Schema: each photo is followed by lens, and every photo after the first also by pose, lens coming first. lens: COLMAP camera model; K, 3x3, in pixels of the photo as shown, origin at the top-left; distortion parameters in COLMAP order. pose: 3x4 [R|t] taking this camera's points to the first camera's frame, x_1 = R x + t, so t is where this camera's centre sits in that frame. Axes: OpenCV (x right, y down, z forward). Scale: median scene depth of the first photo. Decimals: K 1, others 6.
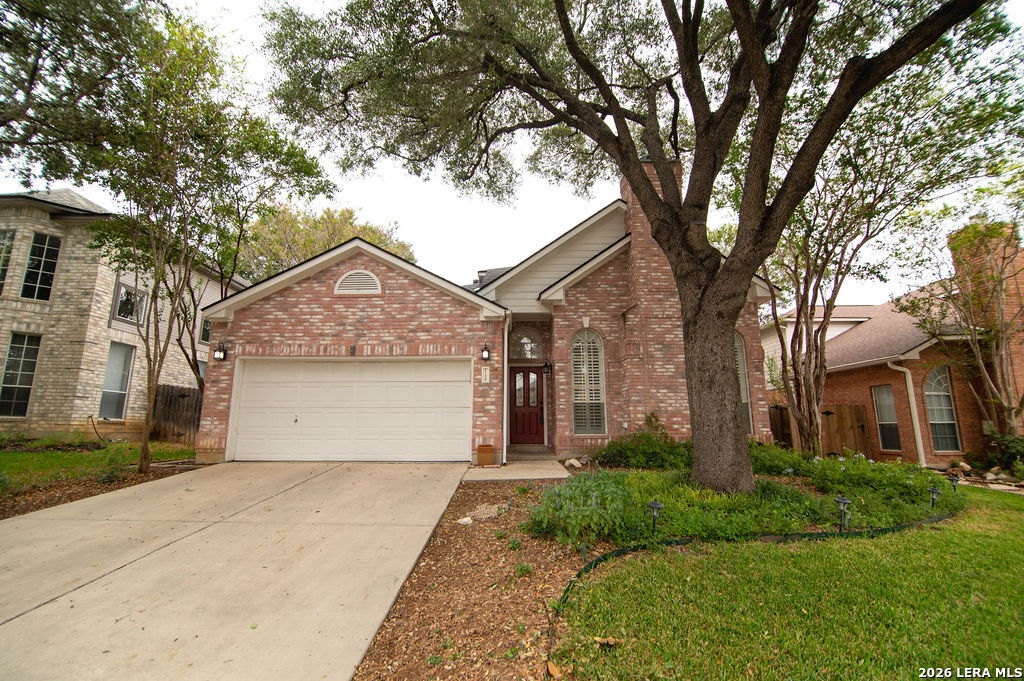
lens RADIAL K [[455.9, 0, 512.0], [0, 455.9, 340.5], [0, 0, 1]] dist [-0.011470, -0.000504]
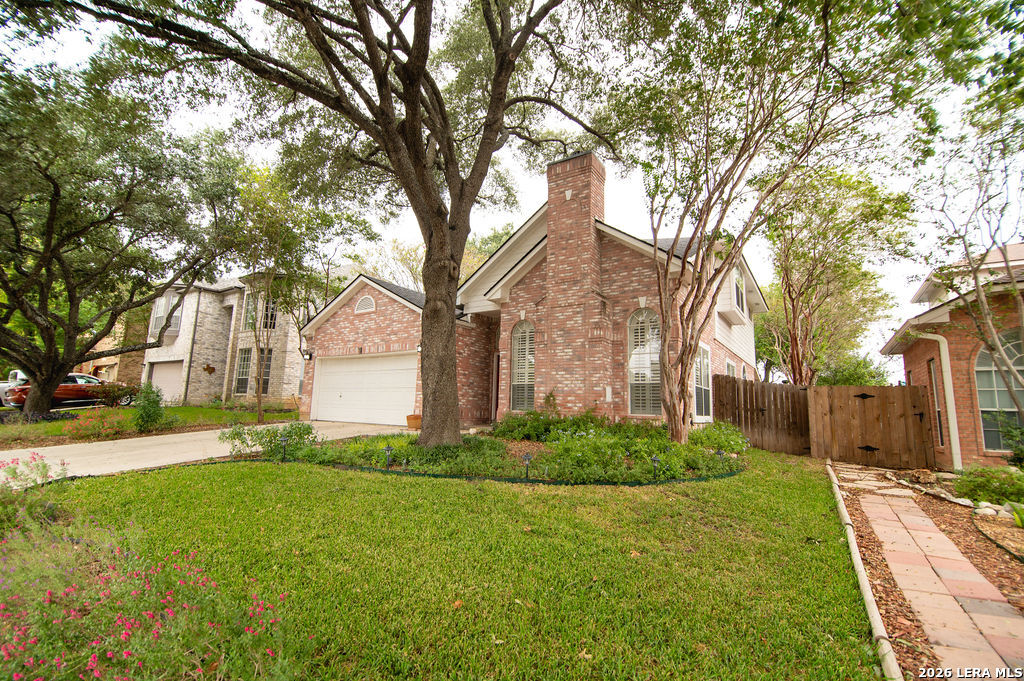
lens RADIAL K [[455.9, 0, 512.0], [0, 455.9, 340.5], [0, 0, 1]] dist [-0.011470, -0.000504]
pose [[0.833875, -0.058995, -0.548792, 0.832828], [0.075175, 0.997146, 0.007032, 0.015255], [0.546811, -0.047119, 0.835929, 0.012262]]
